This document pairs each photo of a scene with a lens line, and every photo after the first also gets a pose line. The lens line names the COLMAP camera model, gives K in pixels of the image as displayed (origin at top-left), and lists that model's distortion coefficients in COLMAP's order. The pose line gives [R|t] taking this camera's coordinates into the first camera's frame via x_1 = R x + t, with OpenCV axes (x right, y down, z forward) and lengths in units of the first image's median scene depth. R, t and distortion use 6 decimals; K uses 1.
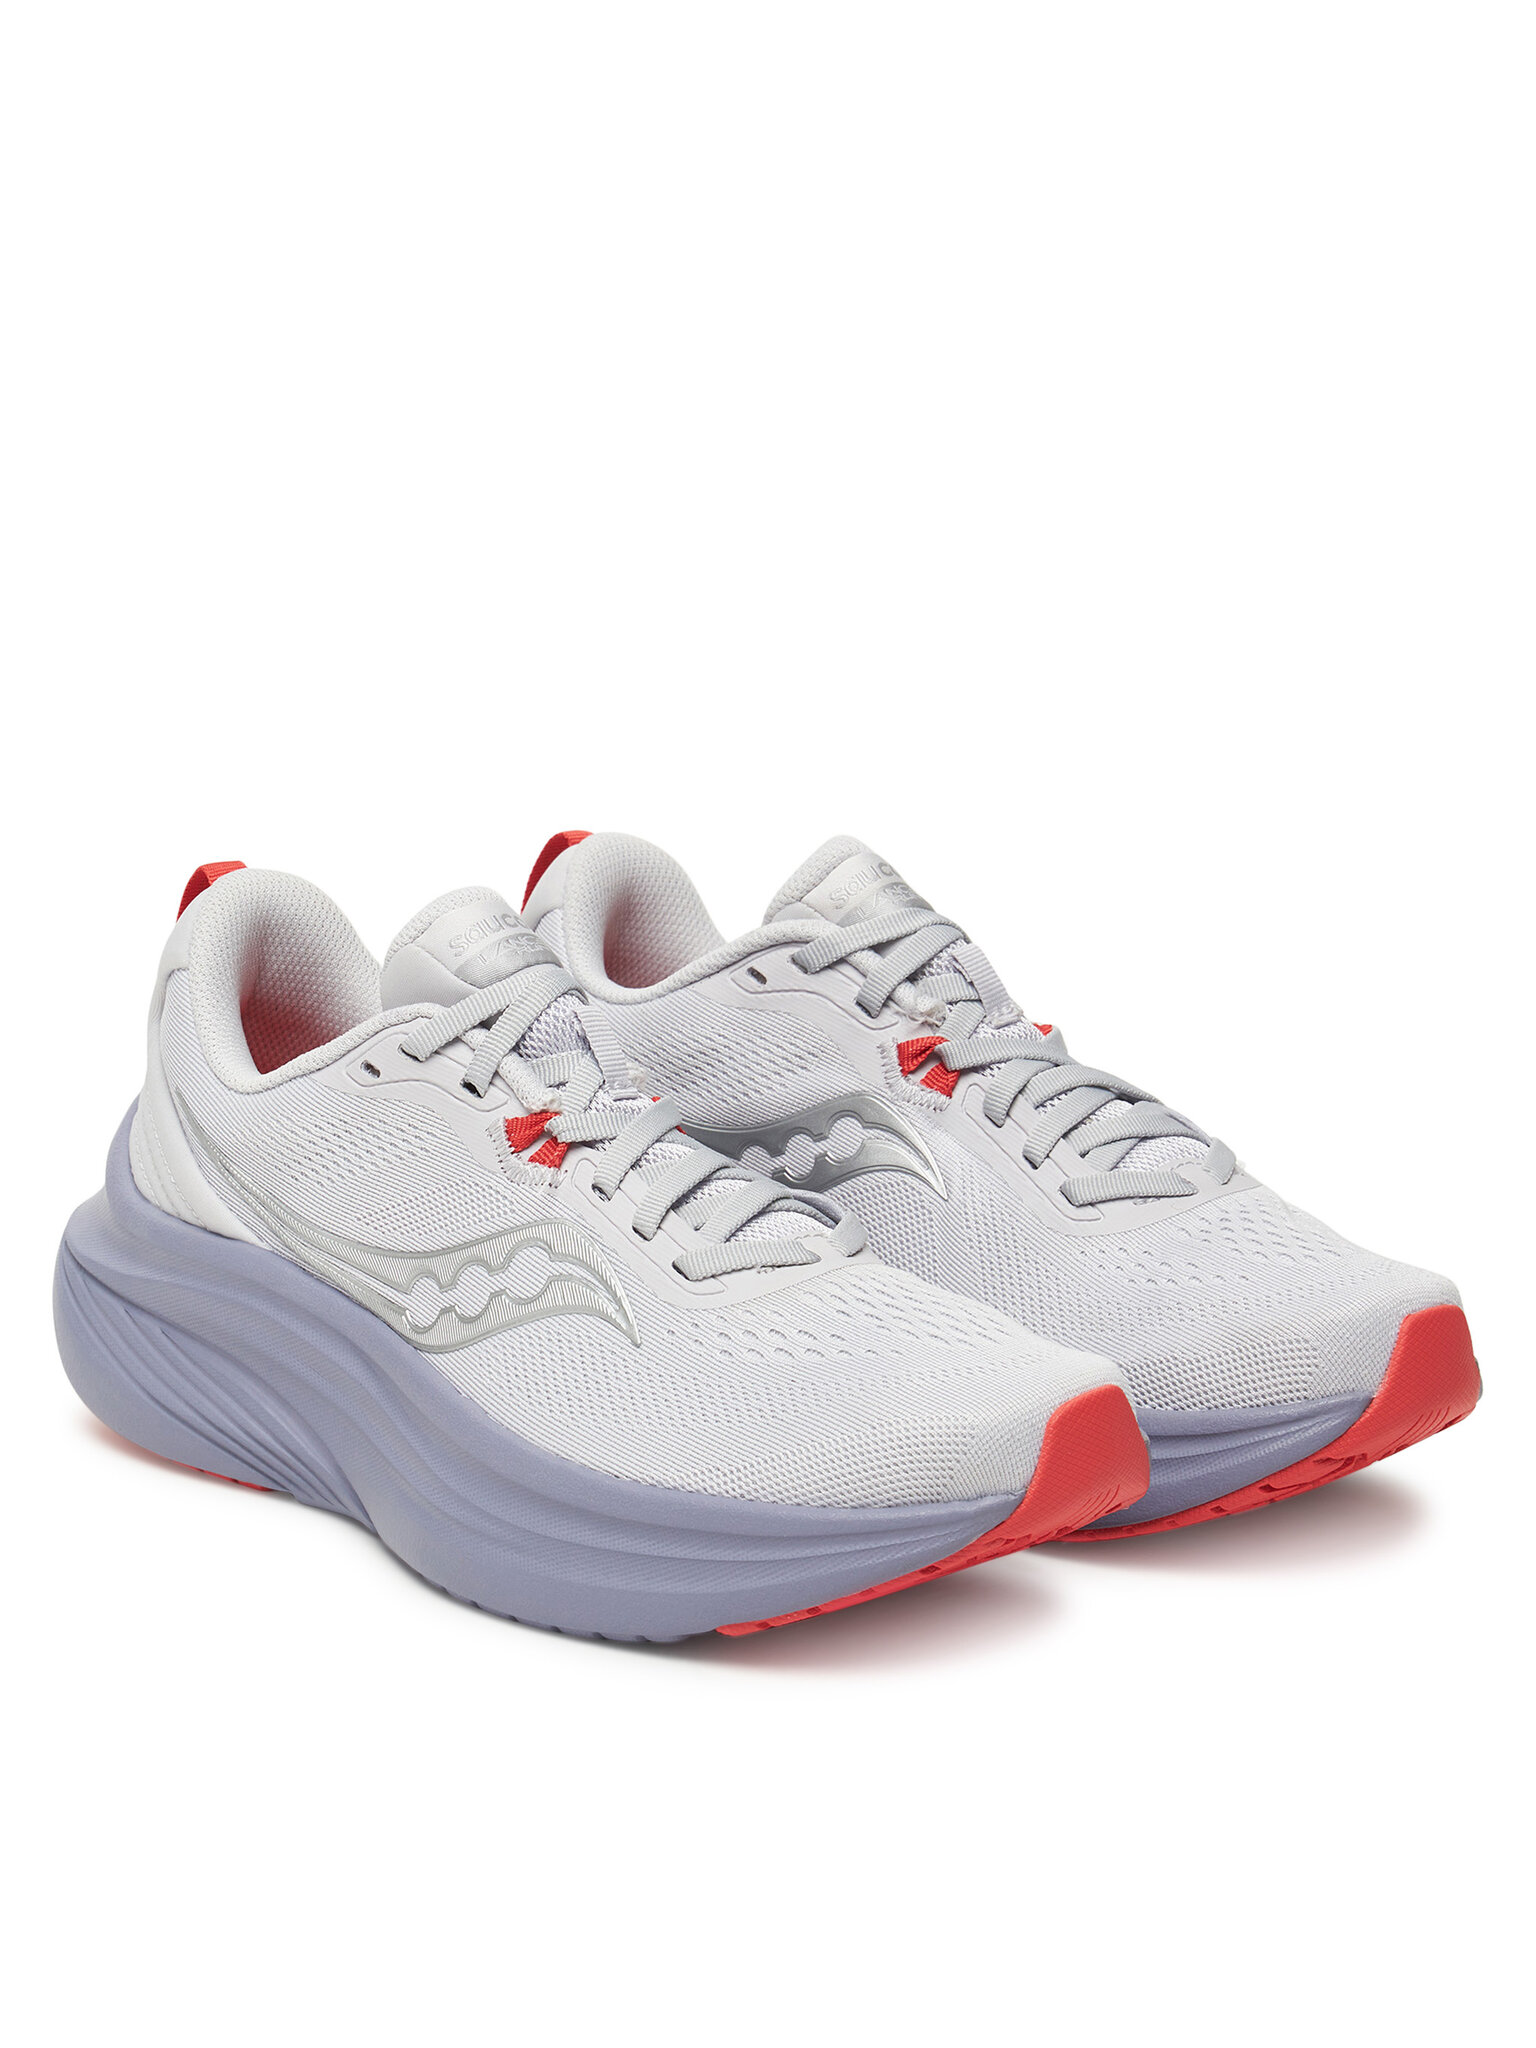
lens RADIAL K [[4645.4, 0, 768.1], [0, 4645.4, 1023.3], [0, 0, 1]] dist [0.035911, 0.000000]
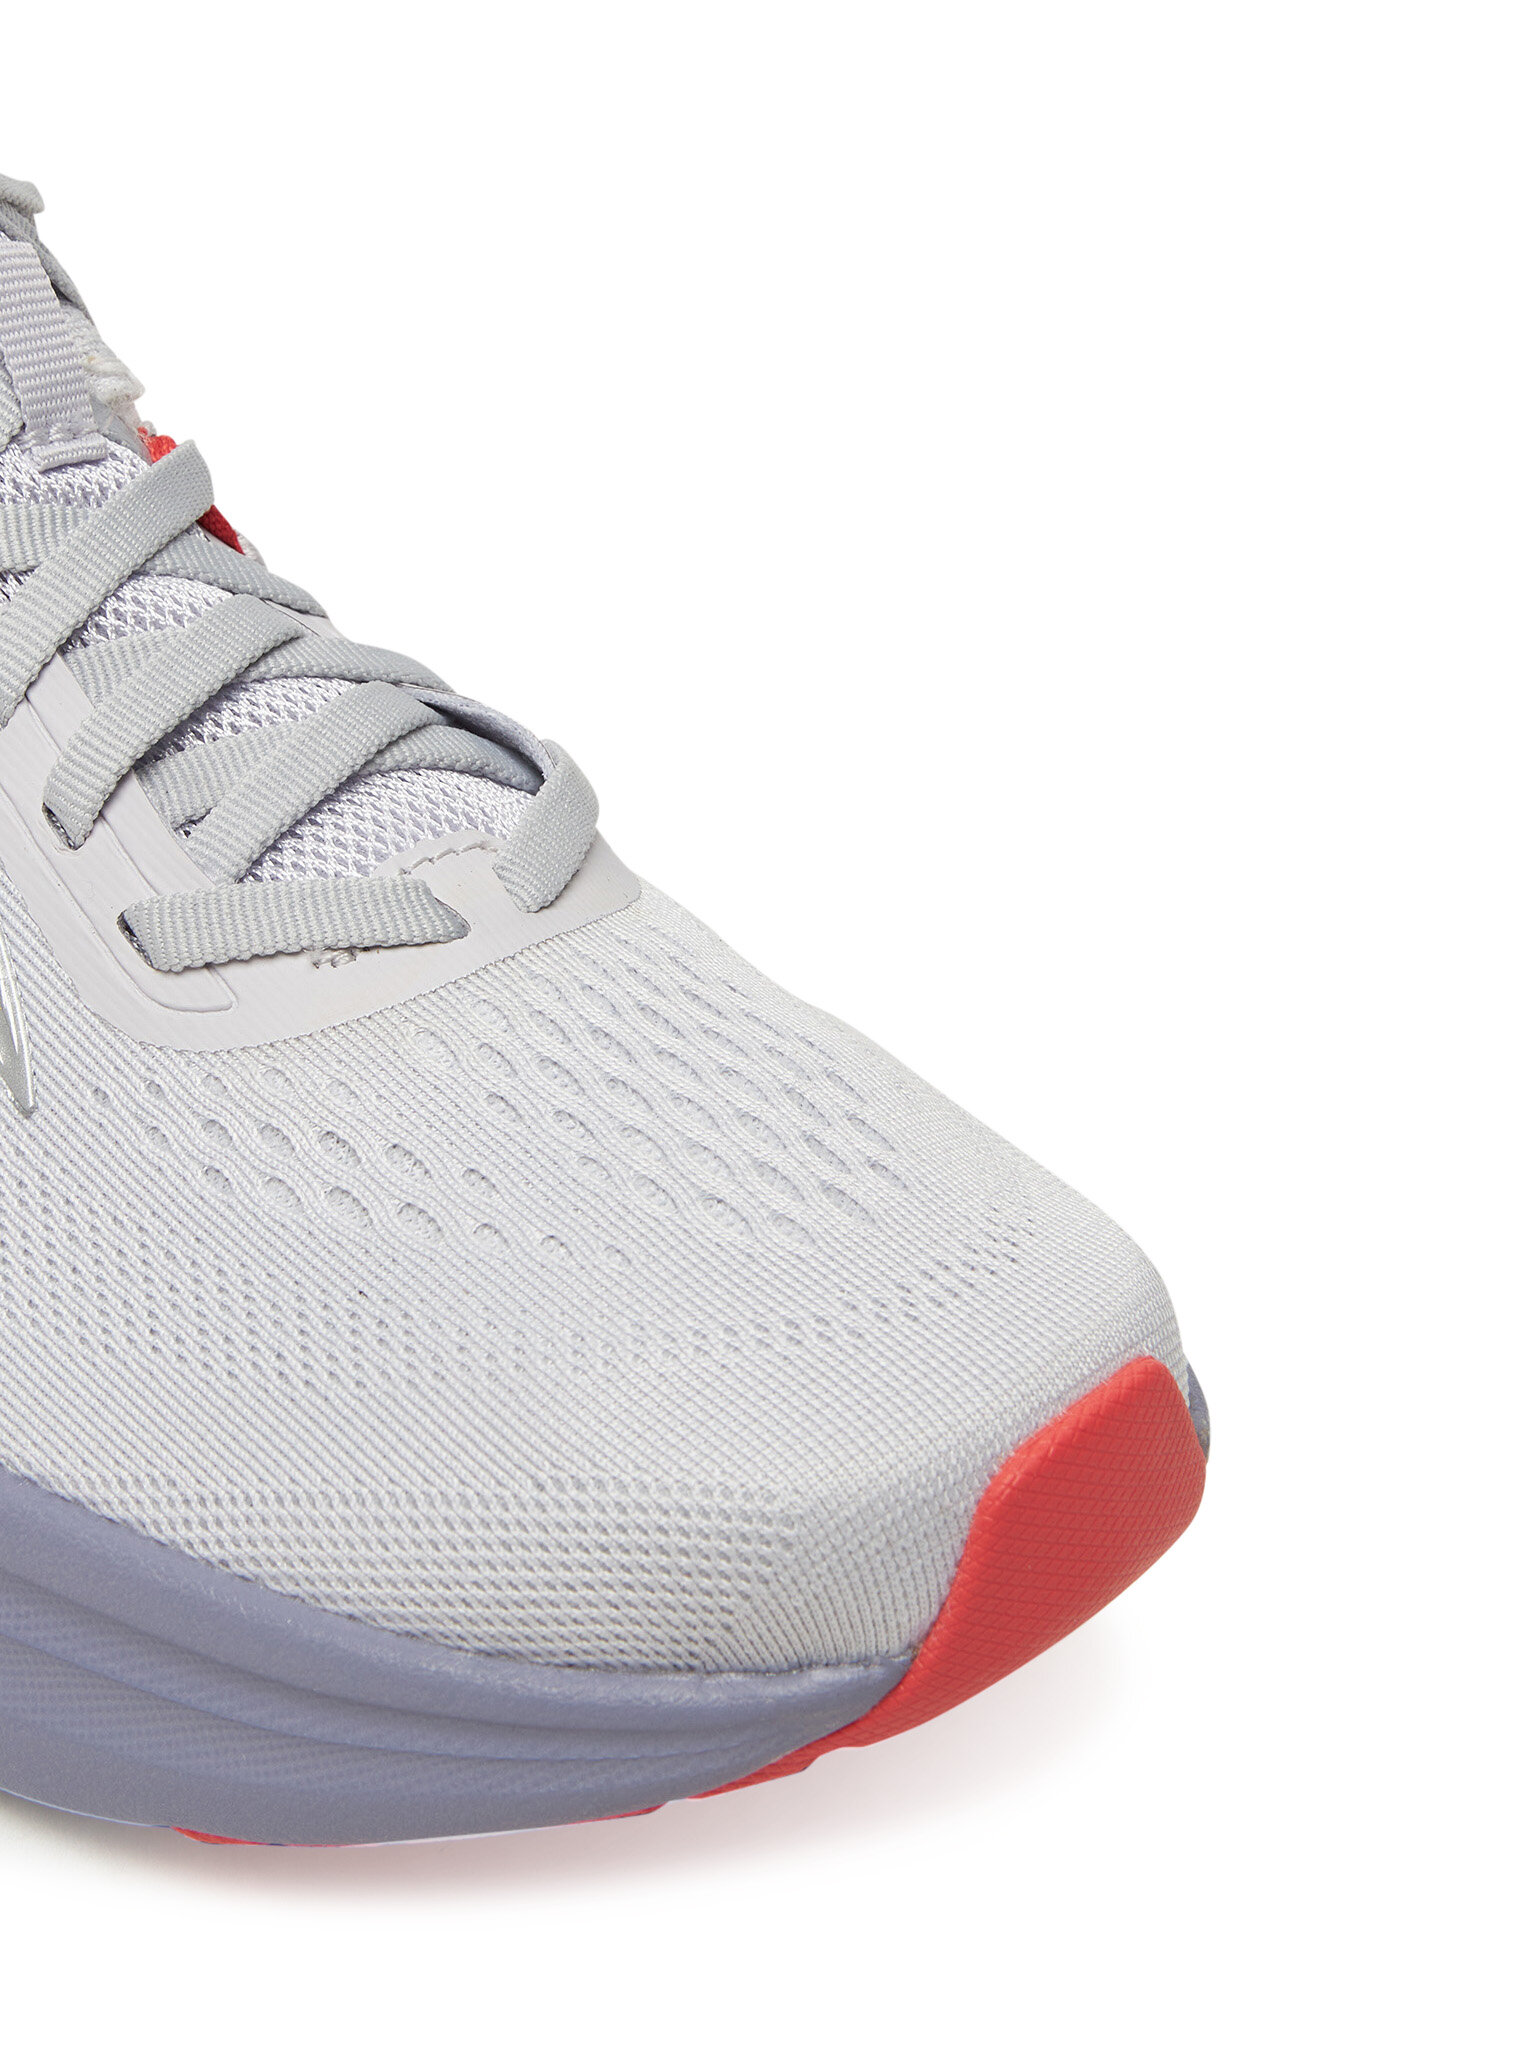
lens RADIAL K [[3947.3, 0, 767.8], [0, 3947.3, 1024.2], [0, 0, 1]] dist [-0.038948, 0.000000]
pose [[0.998034, 0.055829, 0.028491, 0.028540], [-0.061471, 0.960634, 0.270930, -0.039701], [-0.012244, -0.272149, 0.962177, 0.647336]]
